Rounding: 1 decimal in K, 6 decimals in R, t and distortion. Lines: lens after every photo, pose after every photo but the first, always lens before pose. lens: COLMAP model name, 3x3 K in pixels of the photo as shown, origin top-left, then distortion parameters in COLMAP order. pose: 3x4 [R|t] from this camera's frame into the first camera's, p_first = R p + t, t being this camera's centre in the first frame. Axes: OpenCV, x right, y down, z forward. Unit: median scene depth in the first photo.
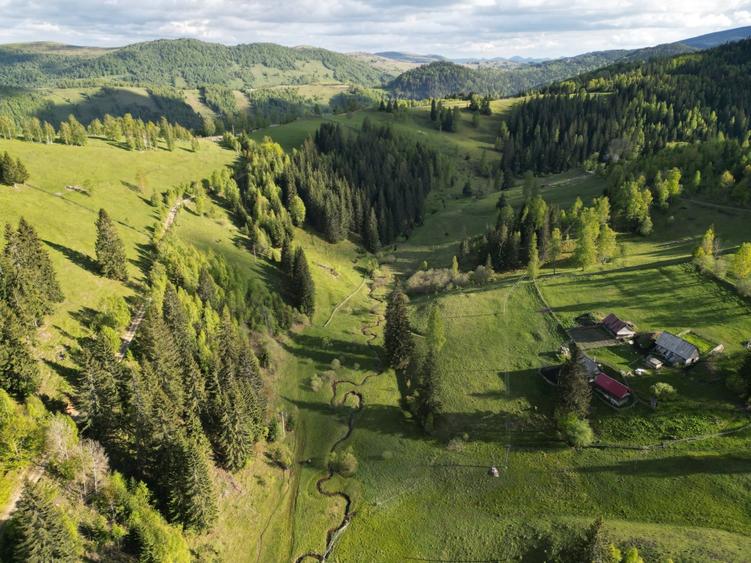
lens RADIAL K [[520.9, 0, 376.7], [0, 520.9, 280.8], [0, 0, 1]] dist [0.090486, -0.082604]
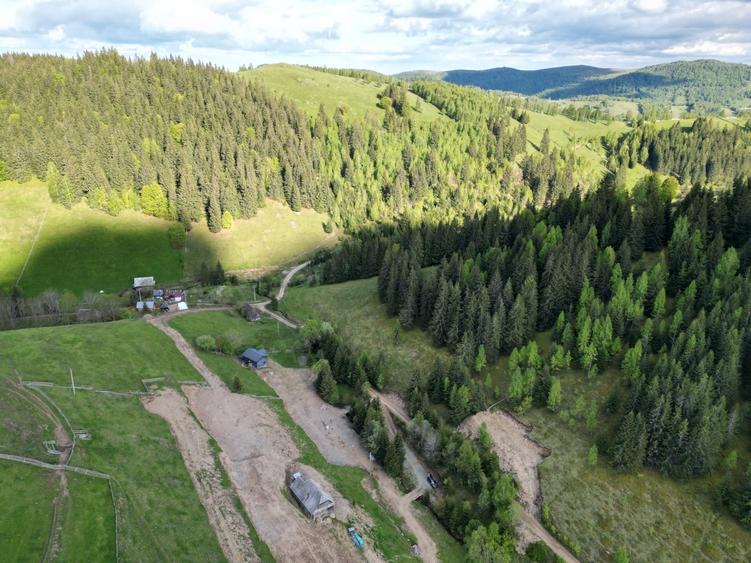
lens RADIAL K [[523.8, 0, 376.5], [0, 523.8, 280.1], [0, 0, 1]] dist [0.075471, -0.062154]
pose [[0.648375, 0.281132, -0.707513, 0.739443], [-0.306004, 0.947184, 0.095938, 0.418746], [0.697117, 0.154298, 0.700158, -0.988511]]
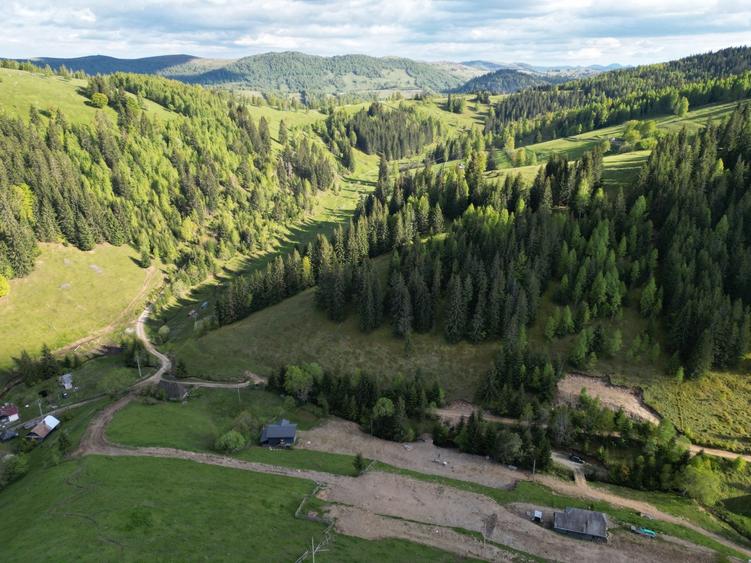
lens RADIAL K [[520.9, 0, 376.7], [0, 520.9, 280.8], [0, 0, 1]] dist [0.090486, -0.082604]
pose [[0.987157, 0.058689, -0.148584, 0.307806], [-0.060744, 0.998110, -0.009325, 0.476961], [0.147755, 0.018231, 0.988856, -1.137785]]
